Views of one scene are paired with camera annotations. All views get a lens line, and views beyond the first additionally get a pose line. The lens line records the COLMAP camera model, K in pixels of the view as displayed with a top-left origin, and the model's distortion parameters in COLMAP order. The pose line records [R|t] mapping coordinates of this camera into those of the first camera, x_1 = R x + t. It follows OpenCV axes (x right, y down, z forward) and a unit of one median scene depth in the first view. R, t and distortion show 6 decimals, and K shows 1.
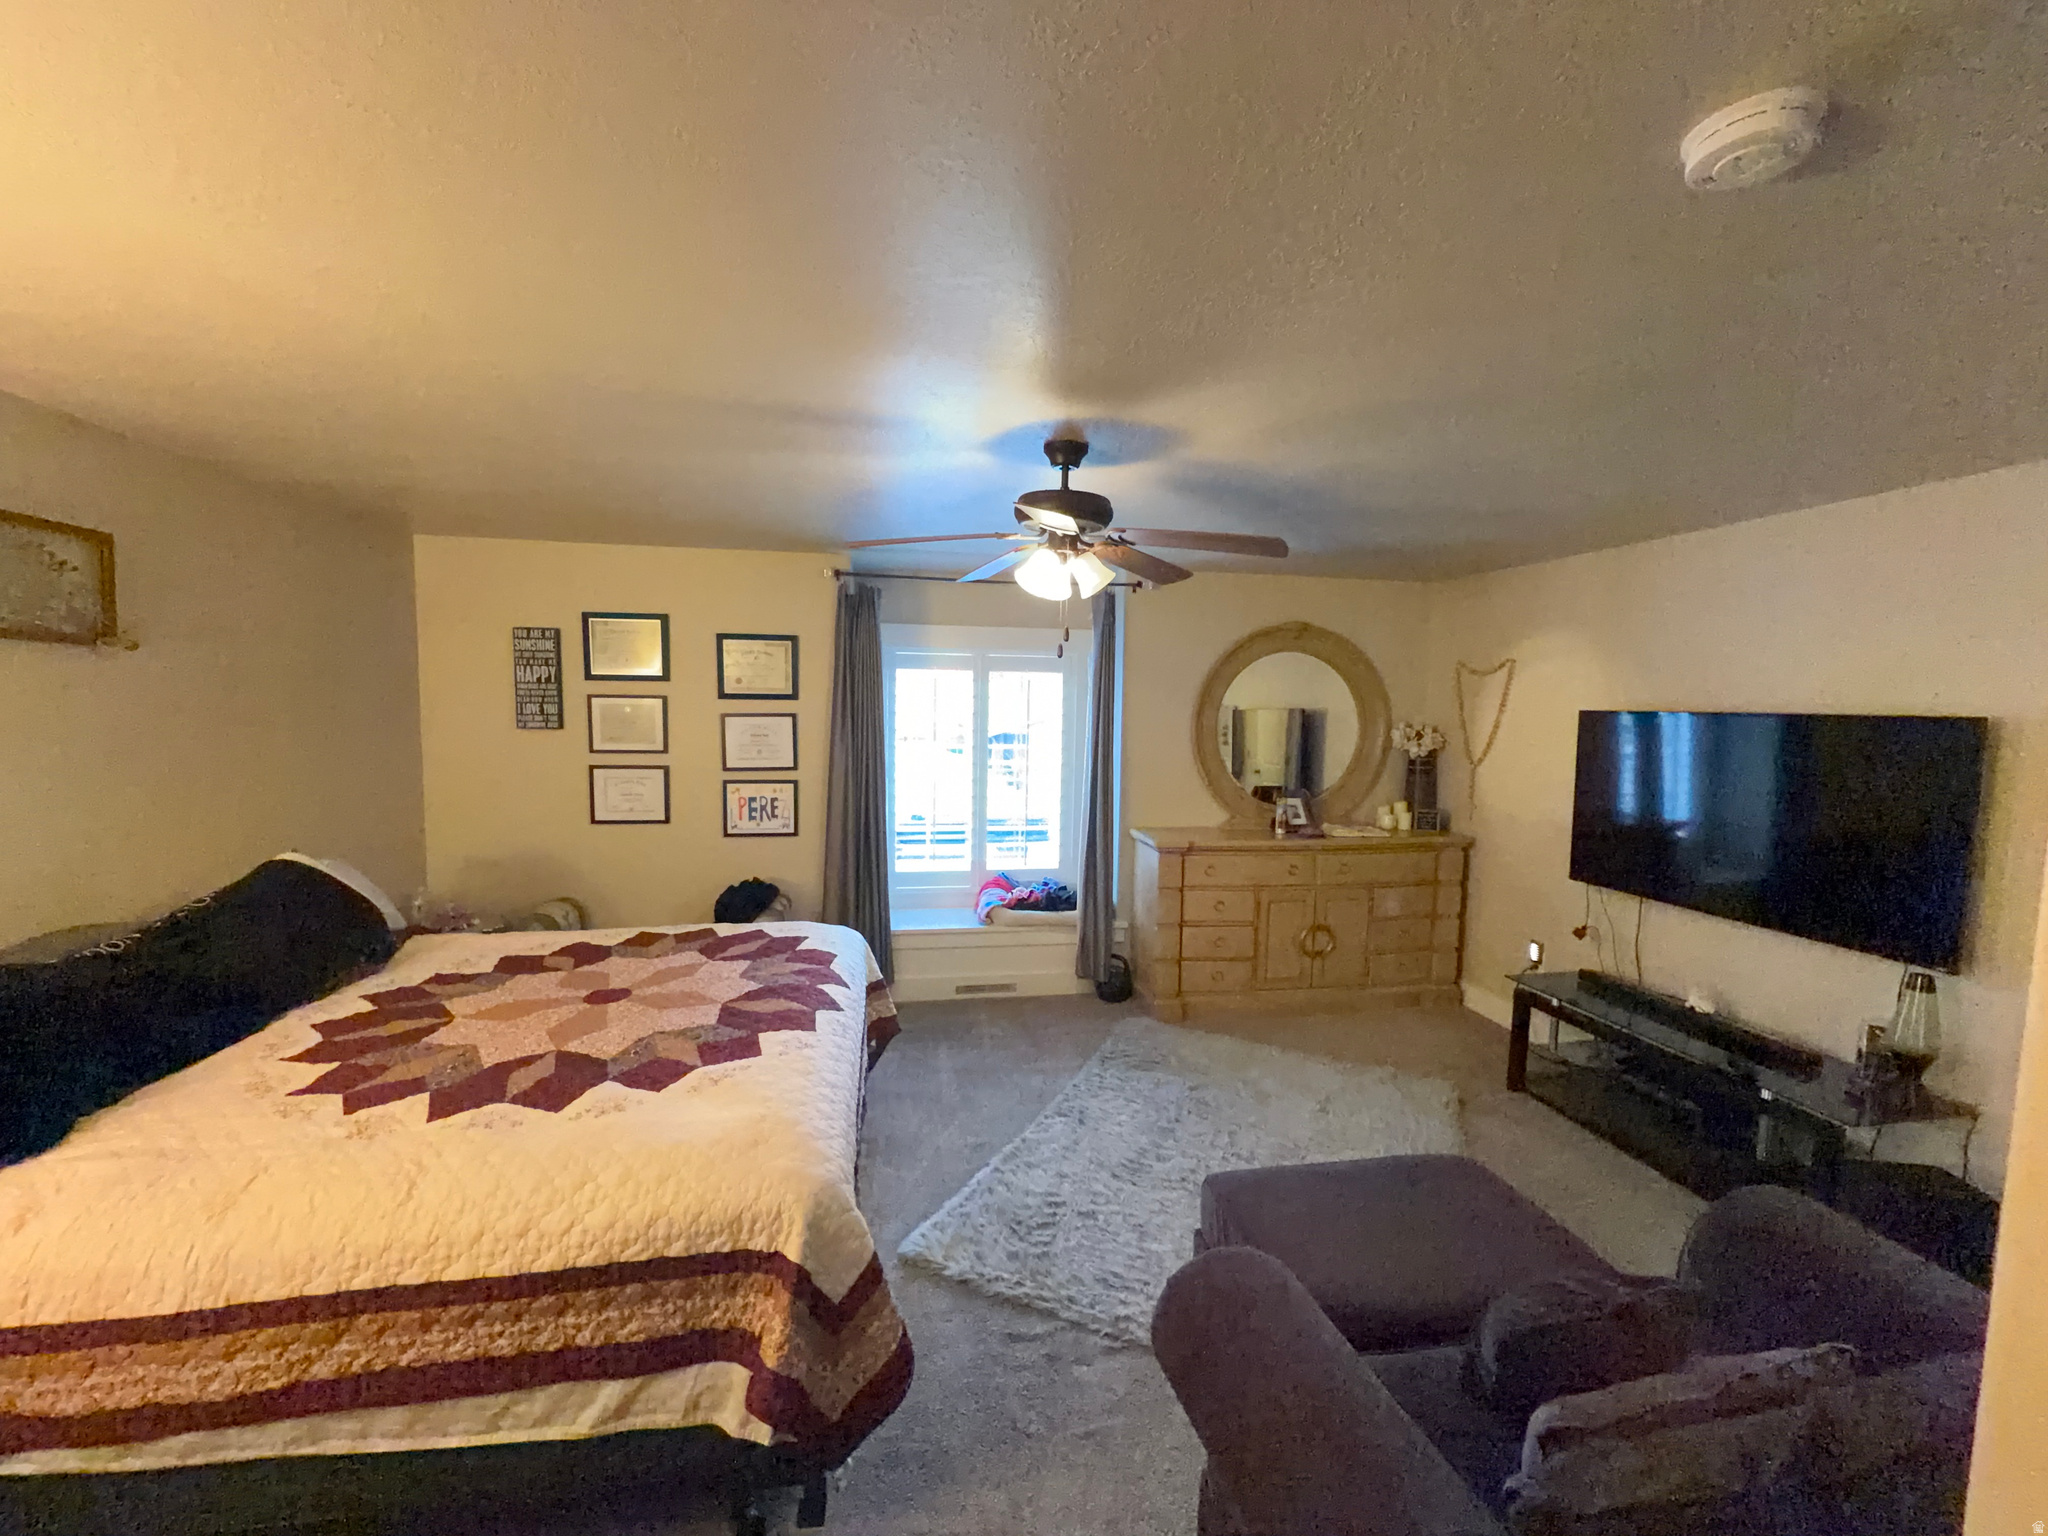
lens RADIAL K [[813.9, 0, 1022.1], [0, 813.9, 769.8], [0, 0, 1]] dist [0.000069, 0.000060]
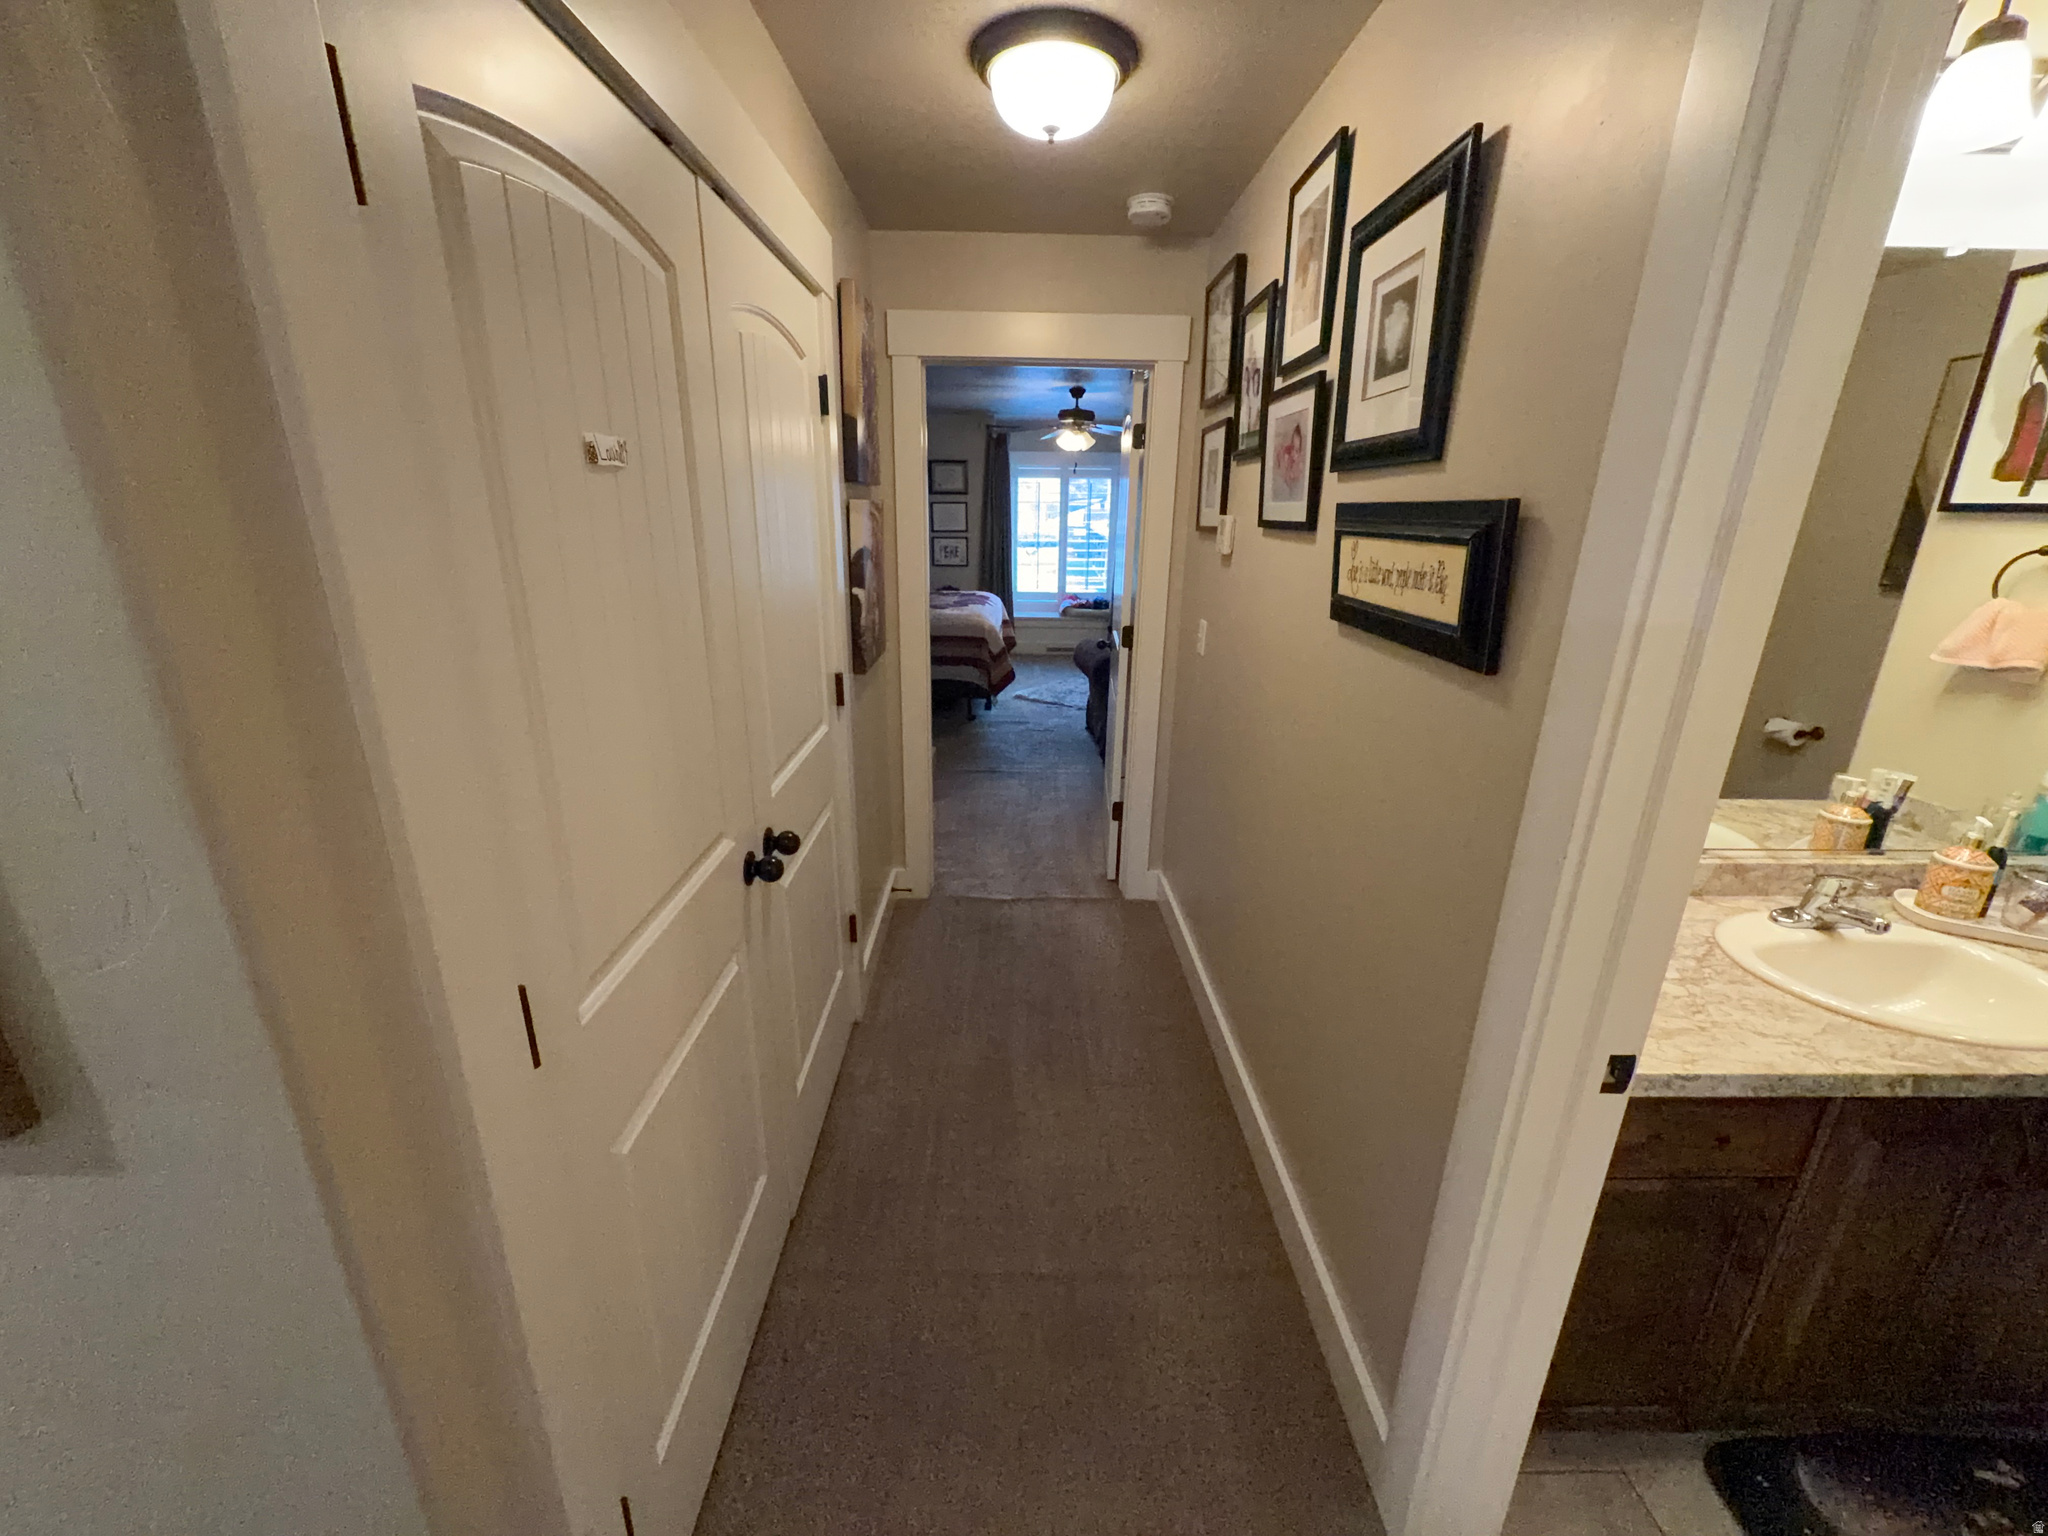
lens RADIAL K [[813.9, 0, 1022.1], [0, 813.9, 769.8], [0, 0, 1]] dist [0.000069, 0.000060]
pose [[0.987100, 0.045435, -0.153525, 0.322606], [-0.009425, 0.973717, 0.227565, 0.195339], [0.159830, -0.223183, 0.961584, -1.764027]]
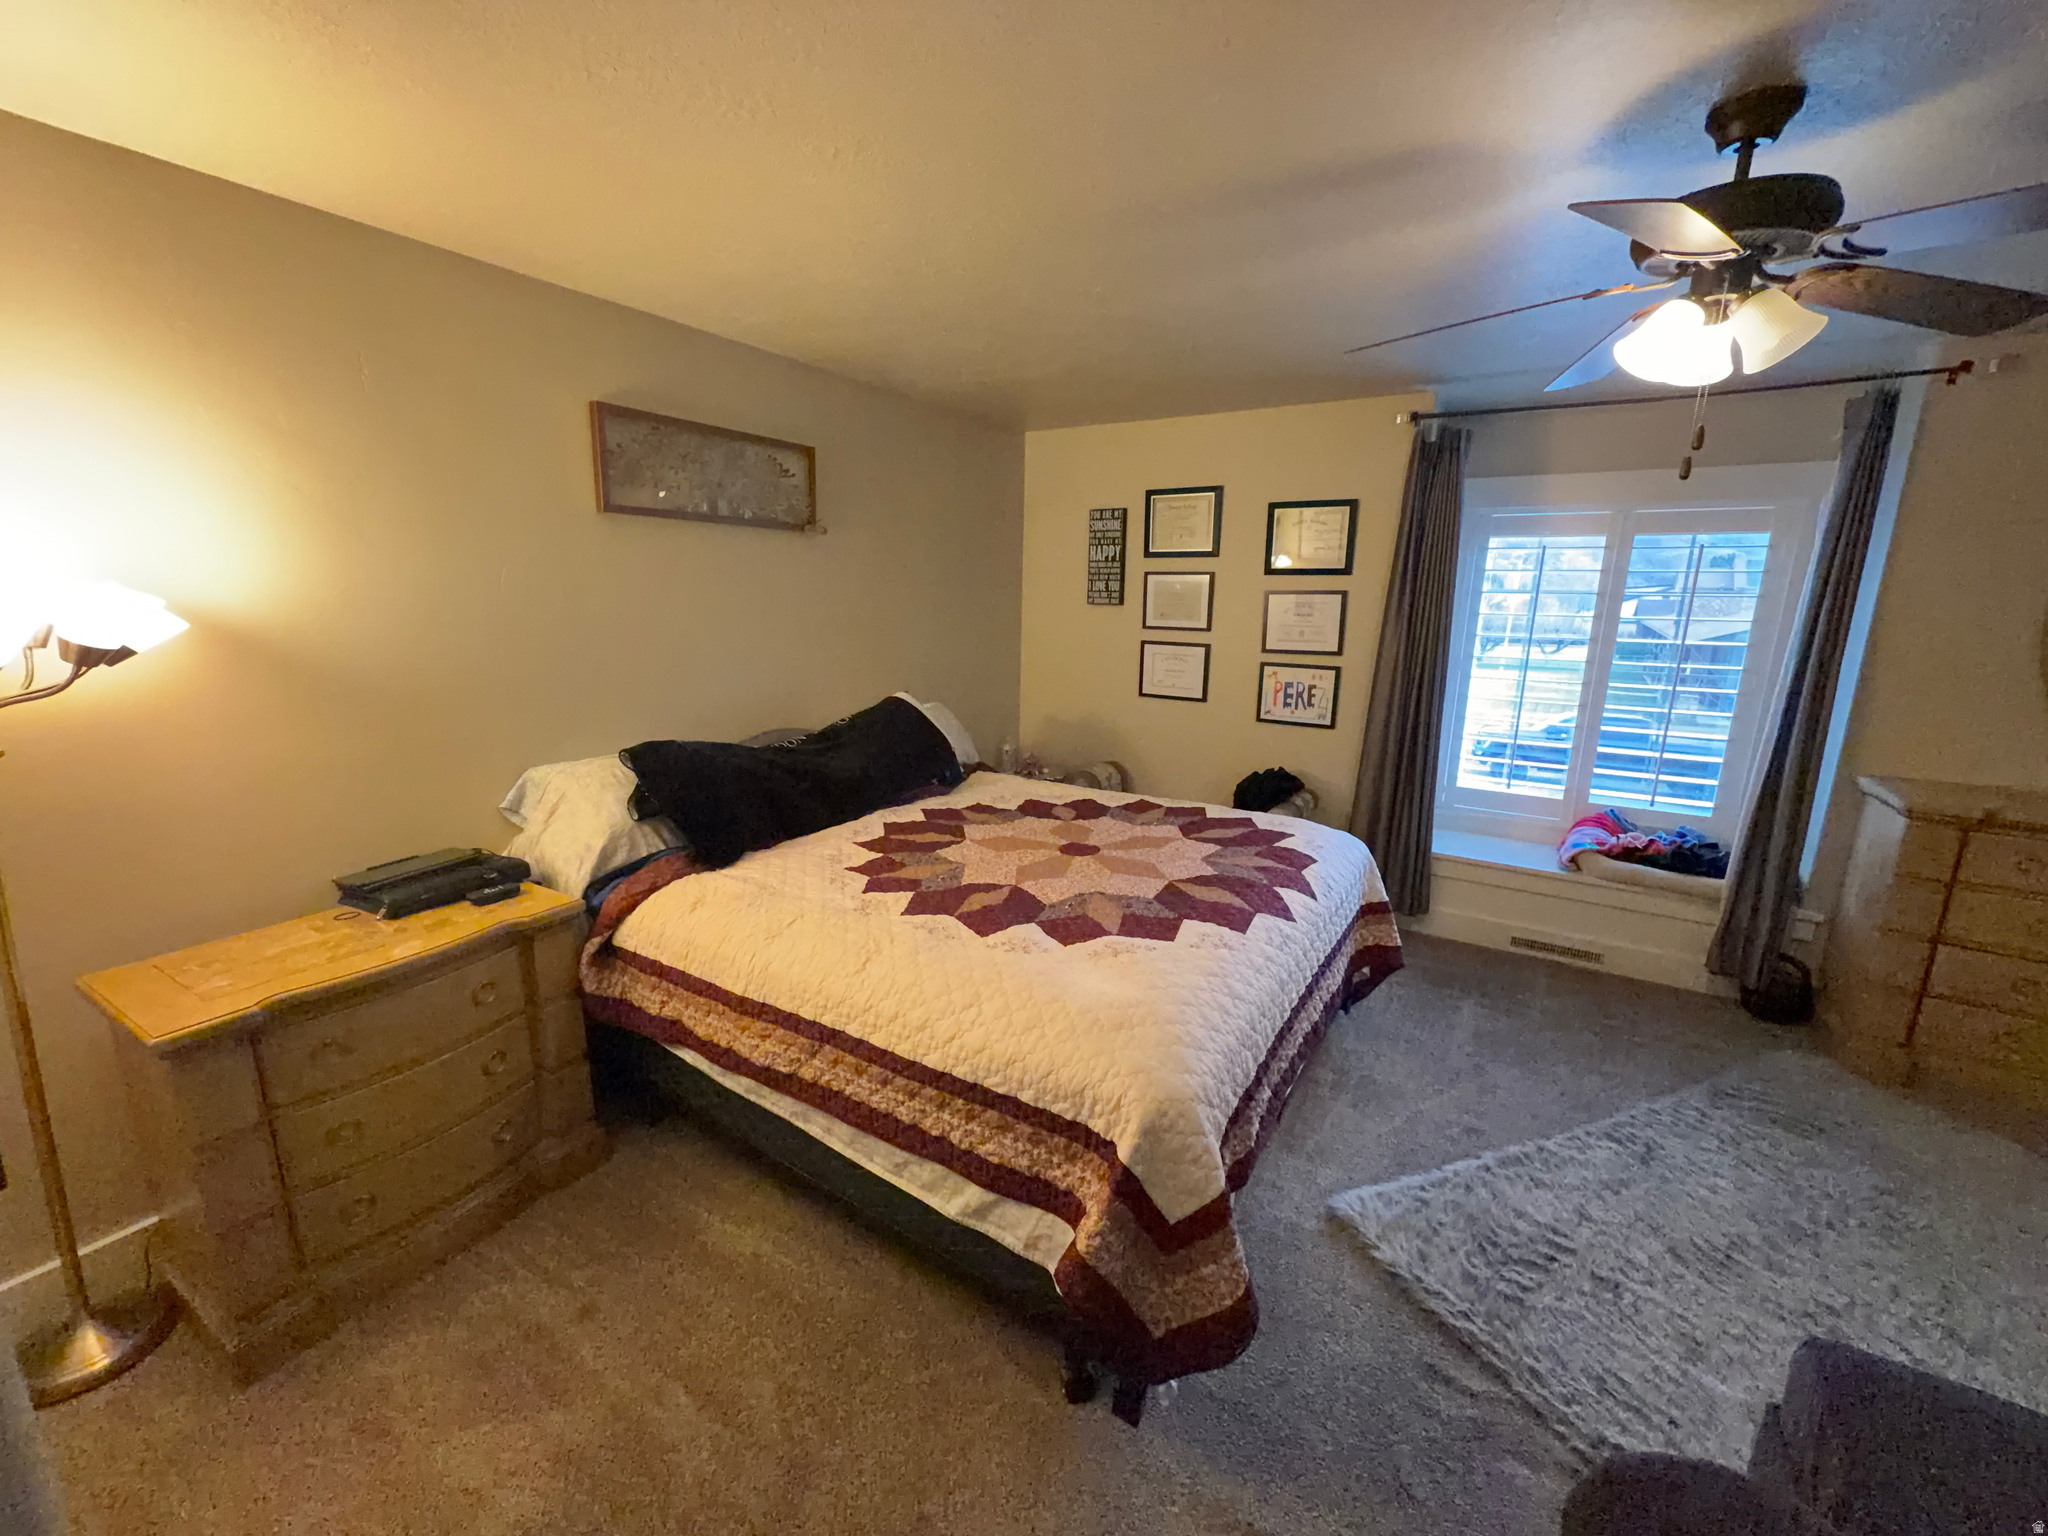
lens RADIAL K [[813.9, 0, 1022.1], [0, 813.9, 769.8], [0, 0, 1]] dist [0.000069, 0.000060]
pose [[0.747385, 0.141202, -0.649213, 0.103550], [-0.058720, 0.987370, 0.147150, 0.023237], [0.661791, -0.071857, 0.746237, 0.161710]]
